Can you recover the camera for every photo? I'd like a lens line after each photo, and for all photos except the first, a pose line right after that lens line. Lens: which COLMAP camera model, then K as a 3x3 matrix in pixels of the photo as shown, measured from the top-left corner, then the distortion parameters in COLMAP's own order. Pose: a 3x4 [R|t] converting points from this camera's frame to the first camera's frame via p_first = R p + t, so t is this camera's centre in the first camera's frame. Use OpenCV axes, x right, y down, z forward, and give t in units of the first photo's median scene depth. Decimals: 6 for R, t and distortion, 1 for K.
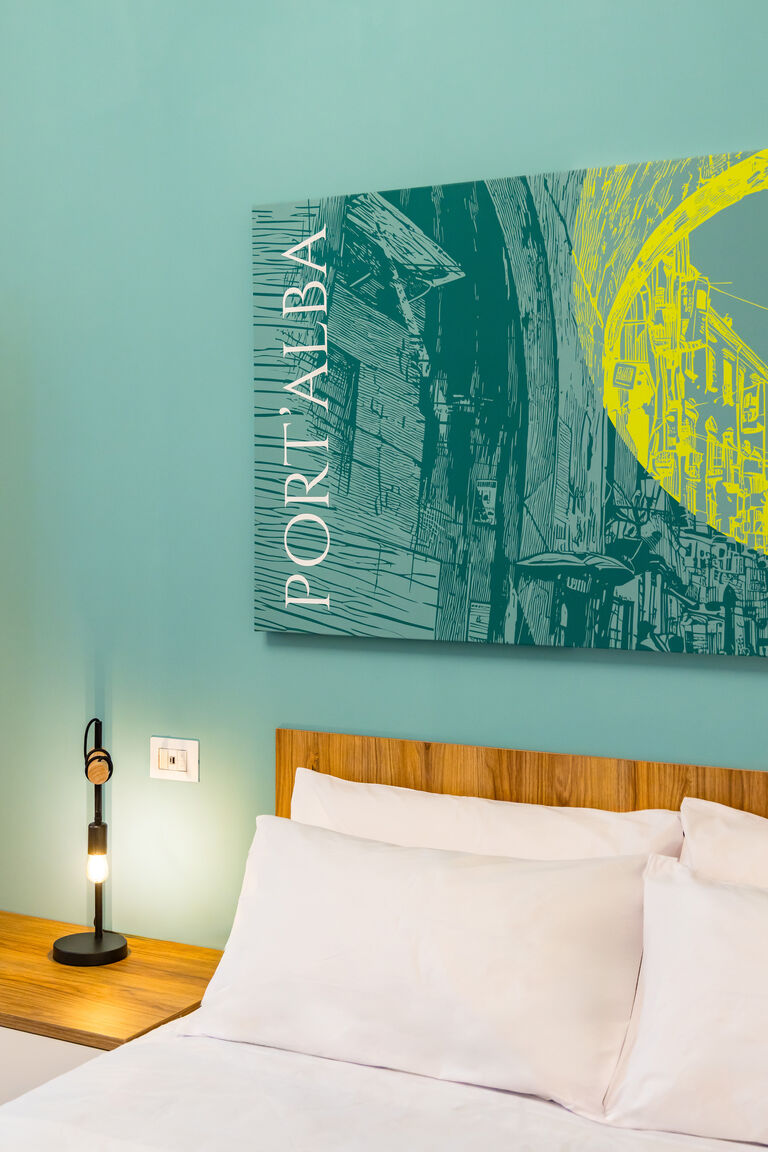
lens RADIAL K [[1566.7, 0, 314.2], [0, 1566.7, 485.6], [0, 0, 1]] dist [0.024767, 0.000000]
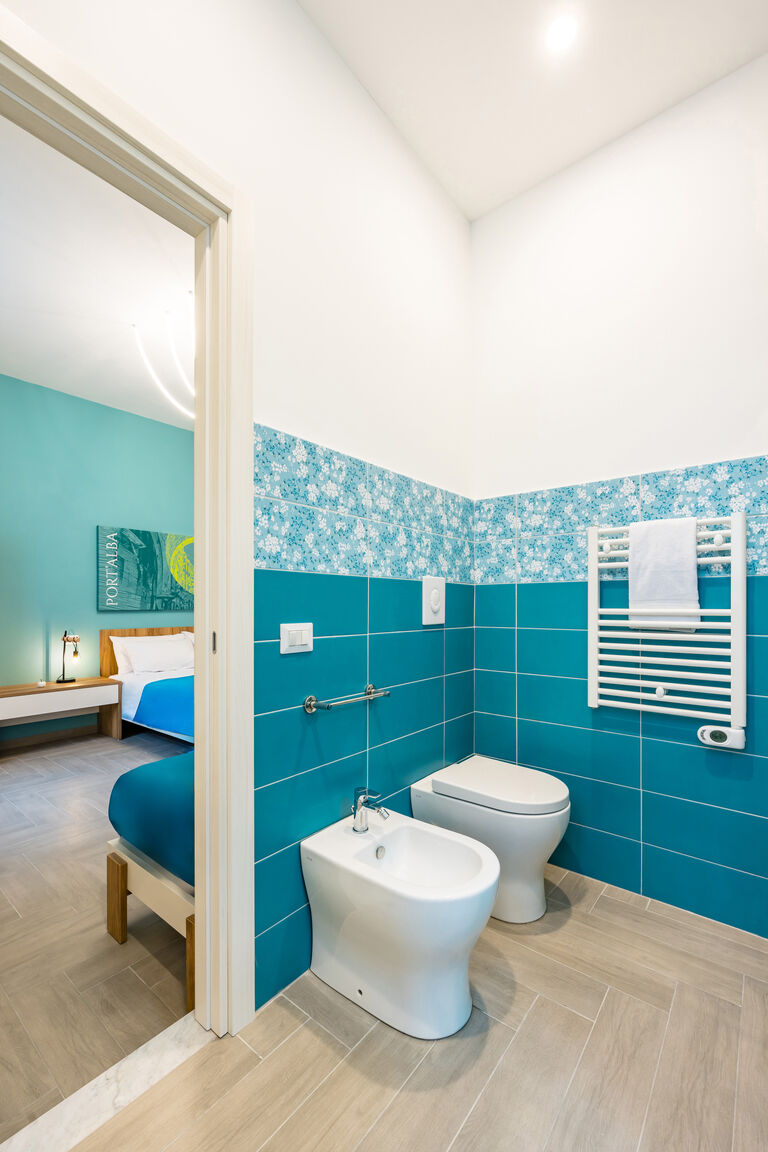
lens RADIAL K [[482.7, 0, 392.2], [0, 482.7, 605.6], [0, 0, 1]] dist [0.010196, -0.000551]
pose [[0.138417, 0.004575, 0.990363, -1.541240], [0.002230, 0.999985, -0.004932, 0.094091], [-0.990372, 0.002891, 0.138405, -0.151851]]
